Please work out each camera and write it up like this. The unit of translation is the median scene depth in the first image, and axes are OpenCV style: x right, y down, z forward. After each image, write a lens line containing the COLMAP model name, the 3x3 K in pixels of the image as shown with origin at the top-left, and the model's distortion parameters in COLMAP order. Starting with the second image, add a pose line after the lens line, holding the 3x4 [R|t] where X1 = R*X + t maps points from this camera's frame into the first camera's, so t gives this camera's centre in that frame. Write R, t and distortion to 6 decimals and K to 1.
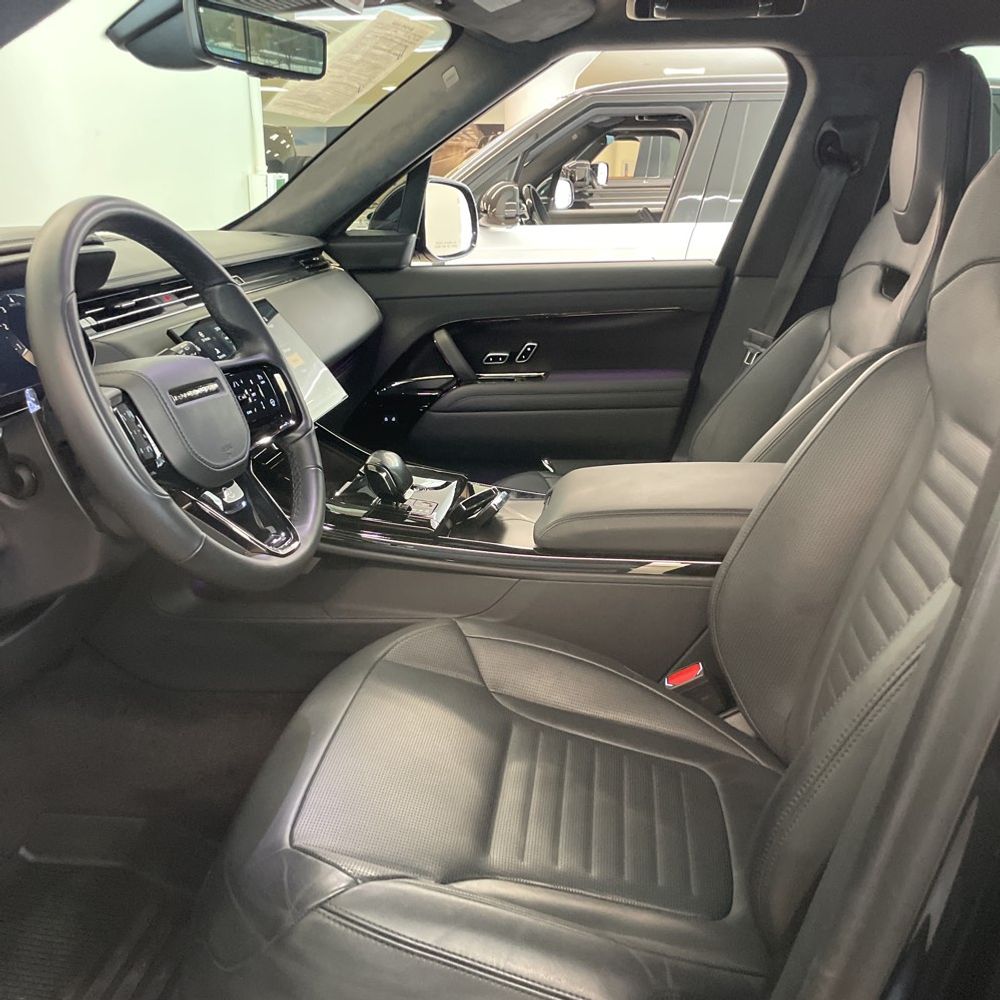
lens RADIAL K [[993.8, 0, 474.2], [0, 993.8, 500.5], [0, 0, 1]] dist [0.103180, -0.133619]
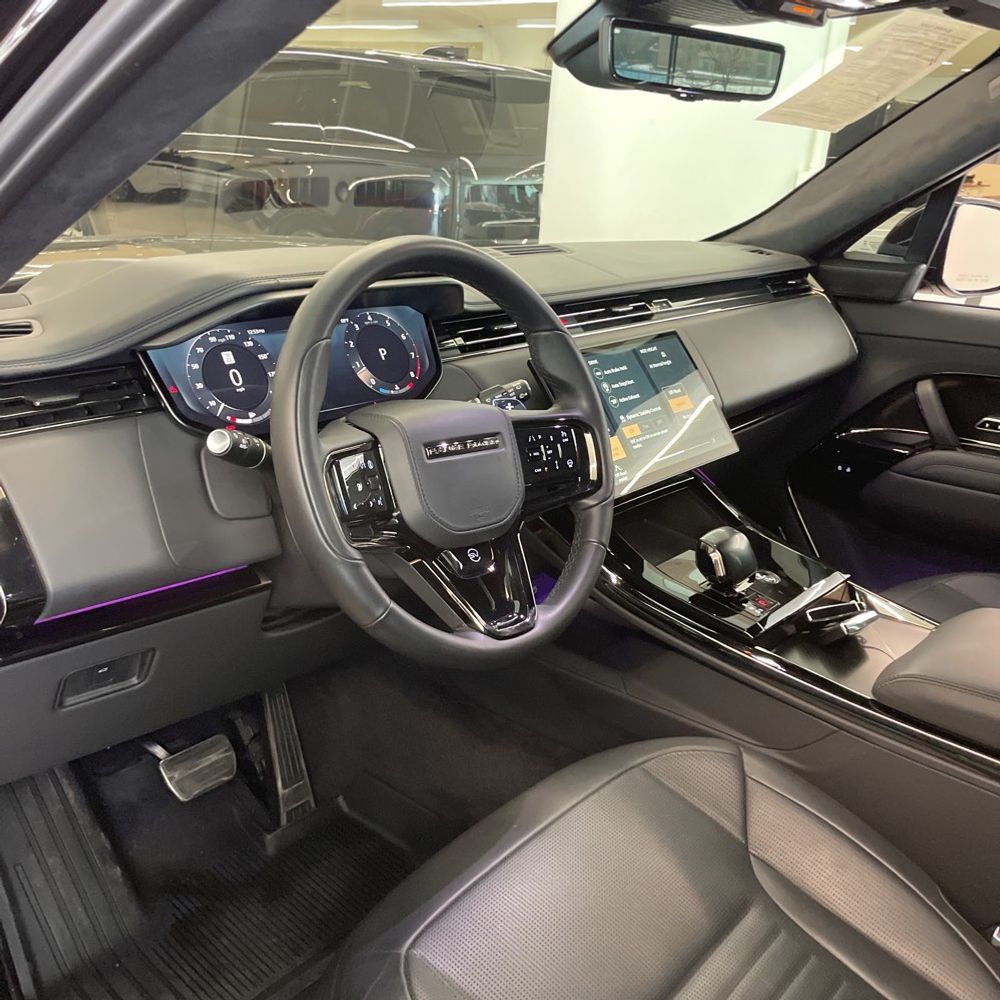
lens RADIAL K [[993.8, 0, 474.2], [0, 993.8, 500.5], [0, 0, 1]] dist [0.103180, -0.133619]
pose [[0.839724, 0.228701, -0.492503, 0.109978], [-0.218200, 0.972650, 0.079630, -0.070962], [0.497245, 0.040597, 0.866660, 0.096361]]
